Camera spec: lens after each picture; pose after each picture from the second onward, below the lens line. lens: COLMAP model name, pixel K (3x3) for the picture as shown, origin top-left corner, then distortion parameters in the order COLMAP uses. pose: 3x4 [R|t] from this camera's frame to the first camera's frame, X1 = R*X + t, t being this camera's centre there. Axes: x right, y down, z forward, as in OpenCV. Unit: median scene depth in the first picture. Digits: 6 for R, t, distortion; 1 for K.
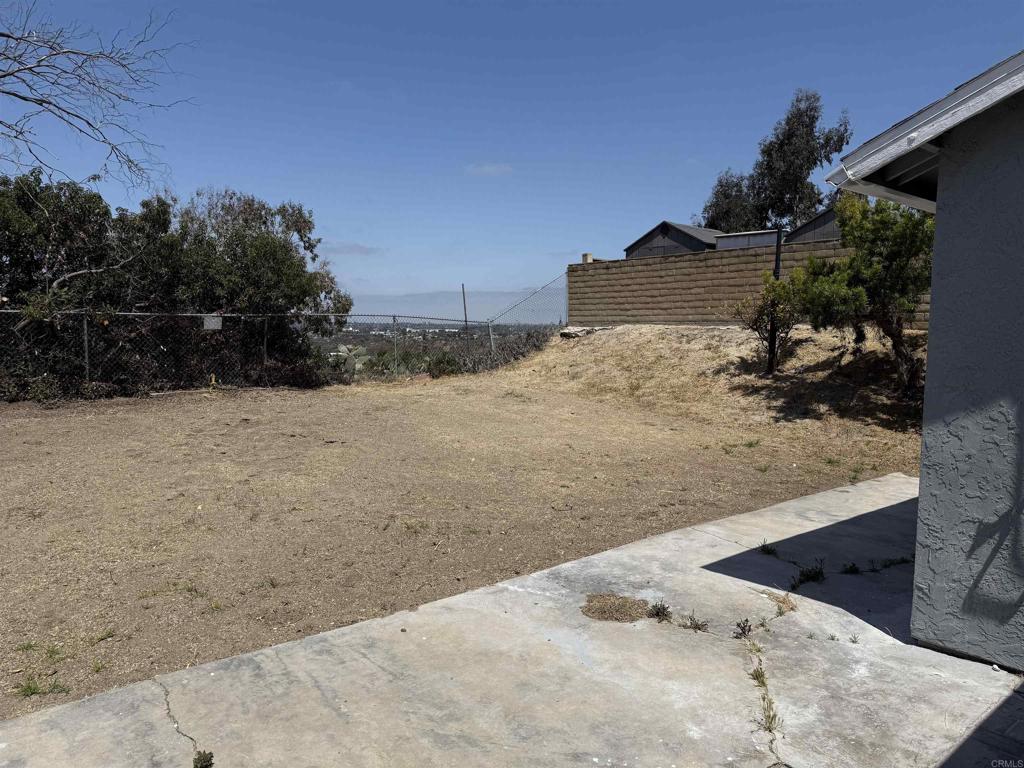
lens RADIAL K [[717.3, 0, 508.6], [0, 717.3, 383.8], [0, 0, 1]] dist [0.029895, -0.025967]
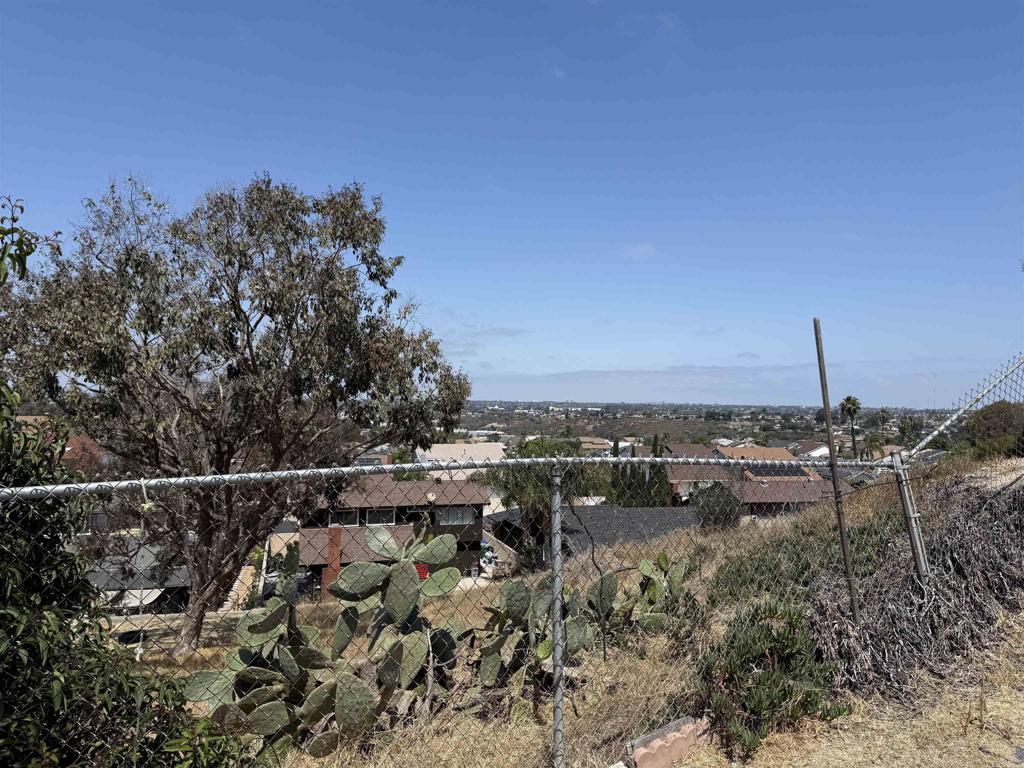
lens RADIAL K [[716.1, 0, 512.0], [0, 716.1, 384.0], [0, 0, 1]] dist [0.154034, -0.243217]
pose [[0.981340, -0.001418, -0.192273, -0.159502], [-0.019660, 0.993992, -0.107669, -0.110745], [0.191271, 0.109440, 0.975417, 0.904318]]
